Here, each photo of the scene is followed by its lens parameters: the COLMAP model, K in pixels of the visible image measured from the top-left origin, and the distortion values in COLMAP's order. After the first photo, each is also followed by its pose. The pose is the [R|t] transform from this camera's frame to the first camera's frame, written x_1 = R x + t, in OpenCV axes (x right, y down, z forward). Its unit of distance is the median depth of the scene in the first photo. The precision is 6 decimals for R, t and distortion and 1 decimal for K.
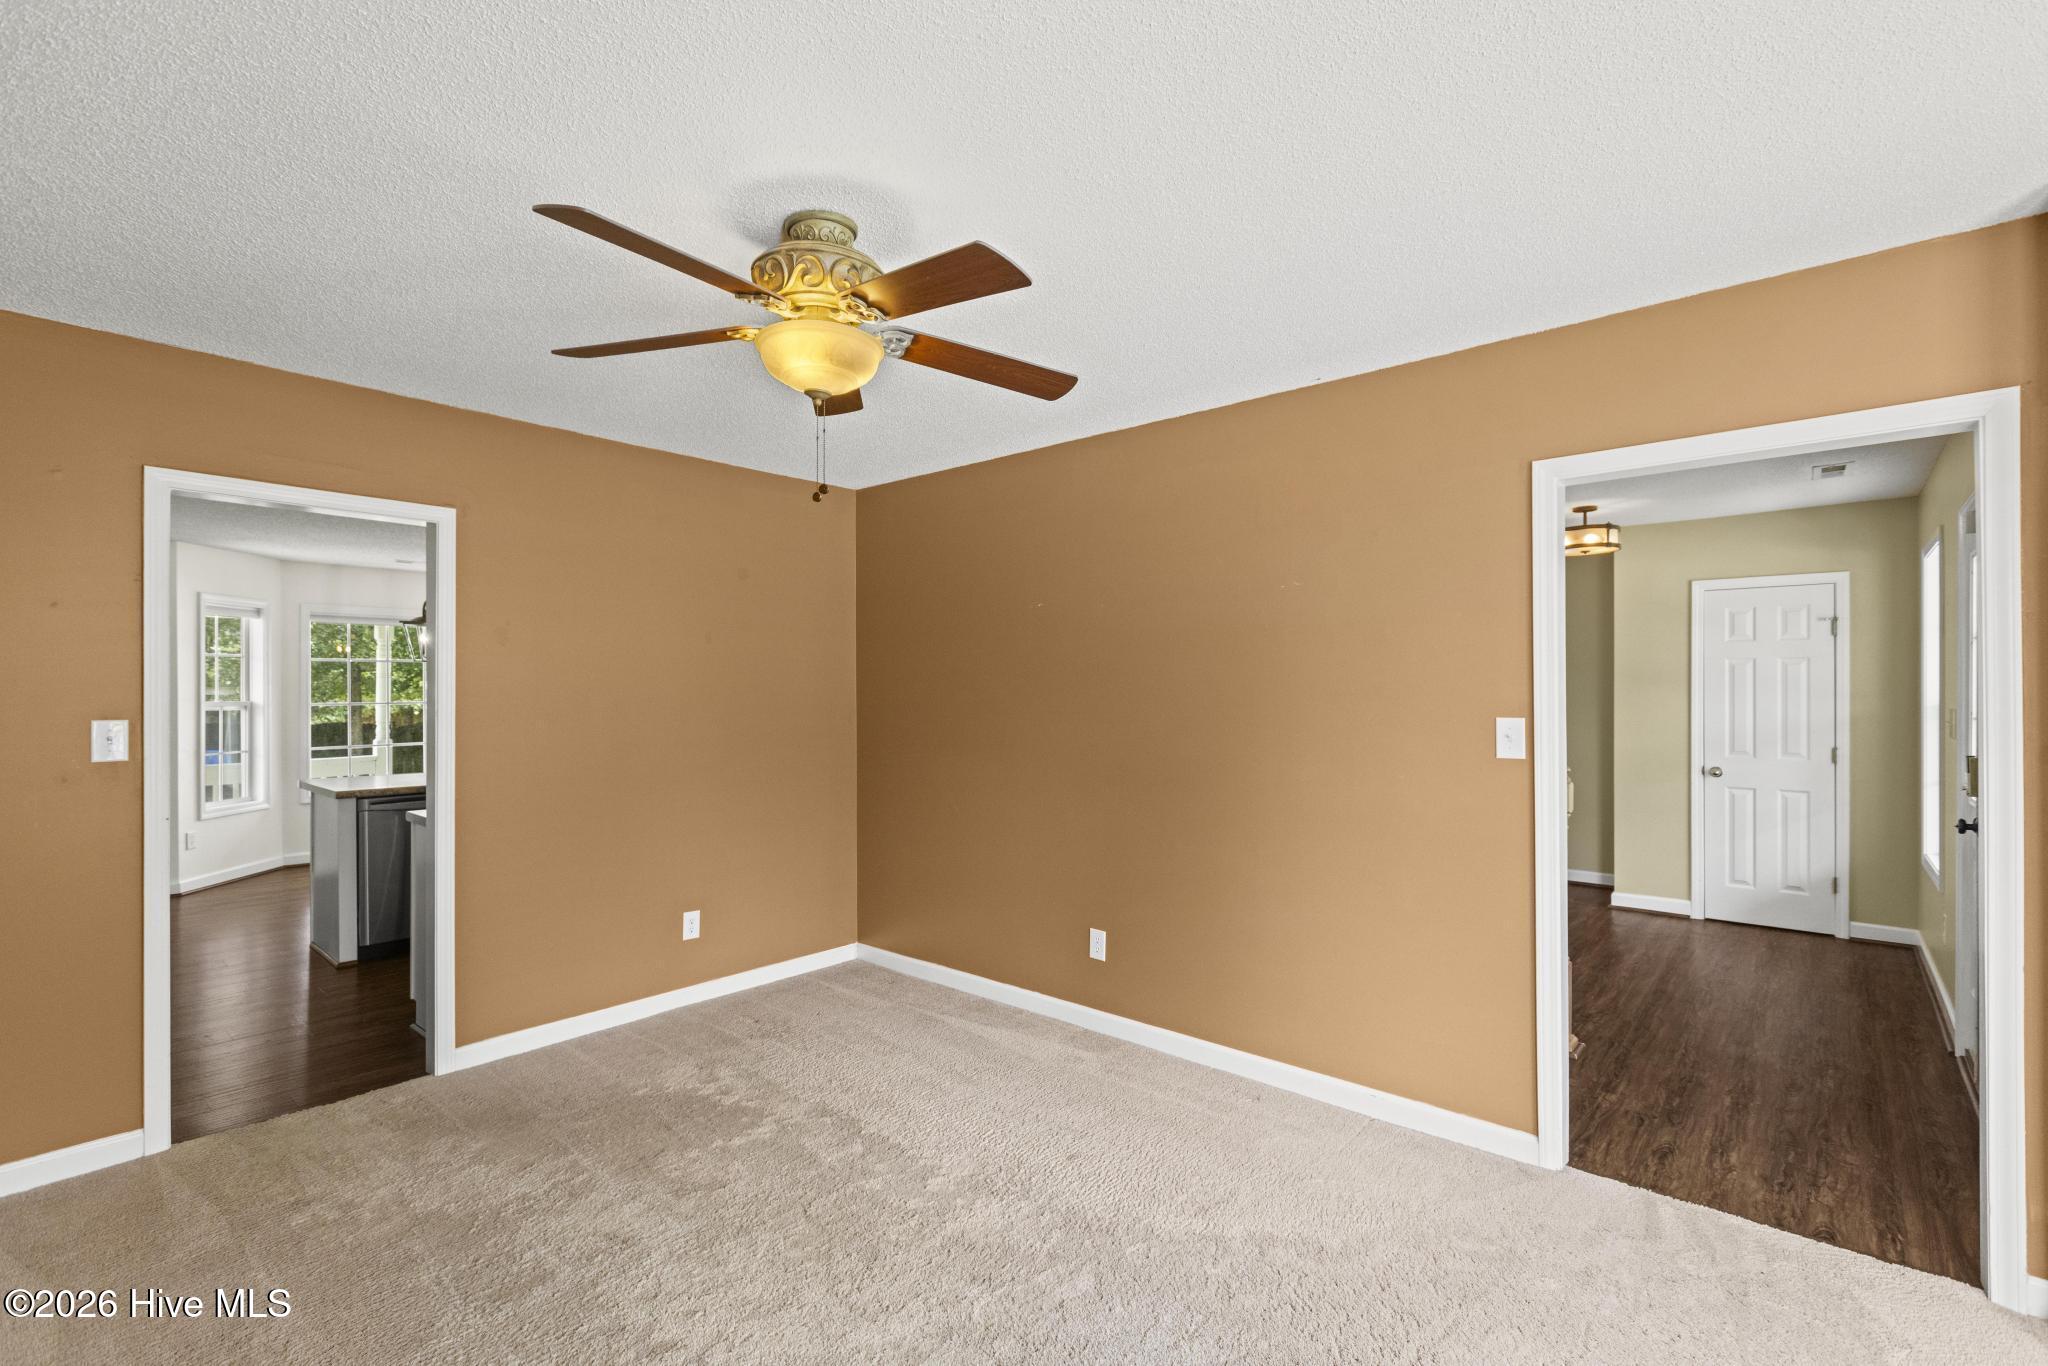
lens RADIAL K [[913.0, 0, 1032.4], [0, 913.0, 682.5], [0, 0, 1]] dist [0.001848, 0.000524]
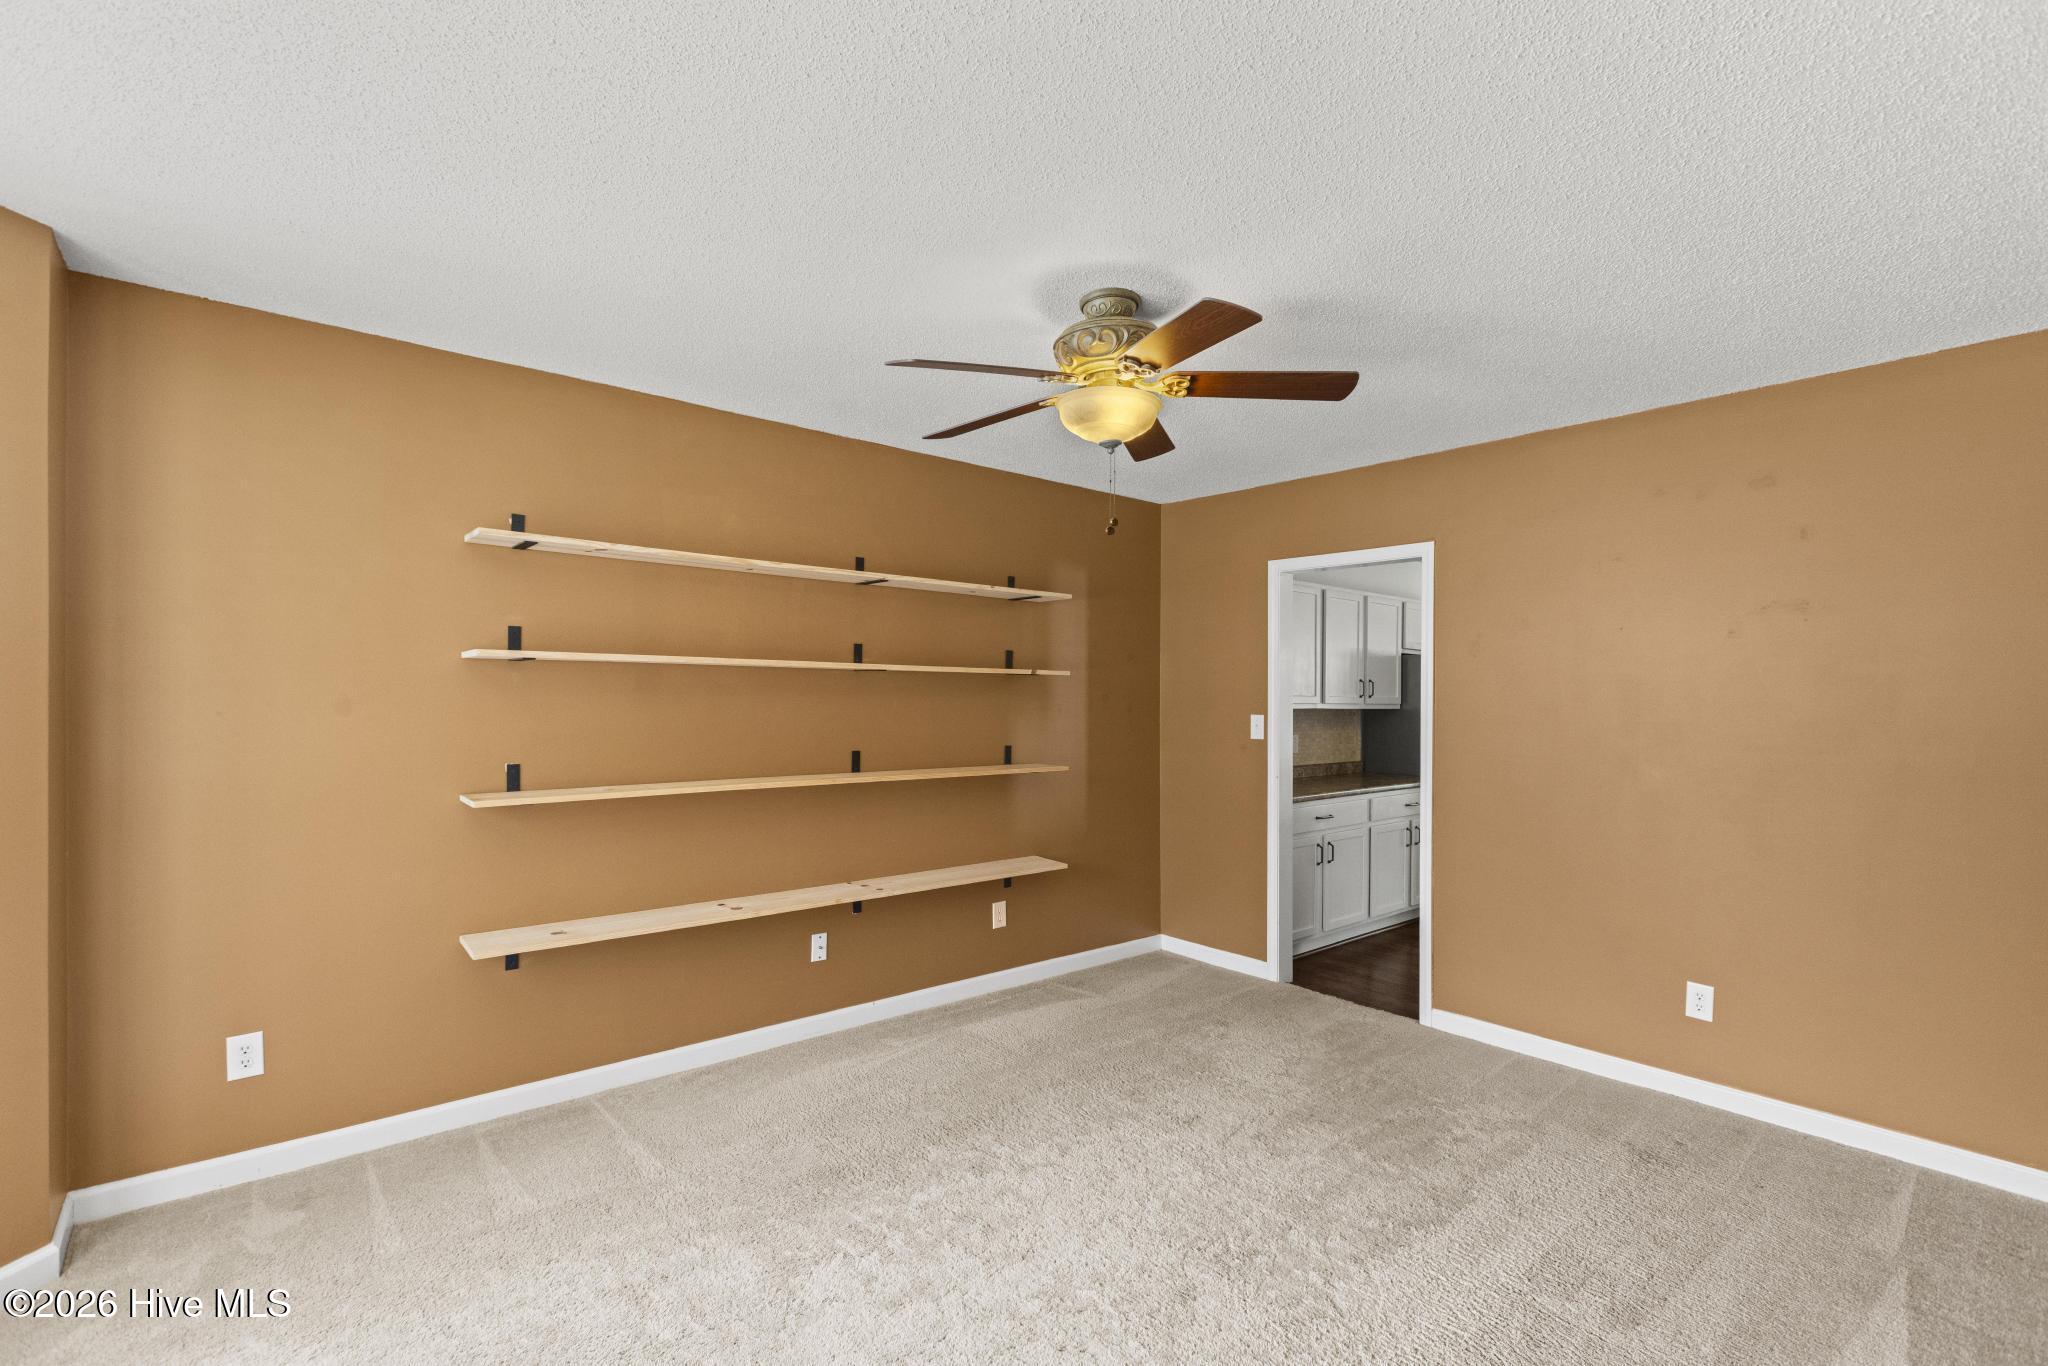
lens RADIAL K [[913.0, 0, 1032.1], [0, 913.0, 689.3], [0, 0, 1]] dist [0.001848, 0.000524]
pose [[-0.128753, -0.004854, -0.991665, 0.701694], [-0.006432, 0.999971, -0.004060, 0.003199], [0.991656, 0.005855, -0.128780, 0.765095]]
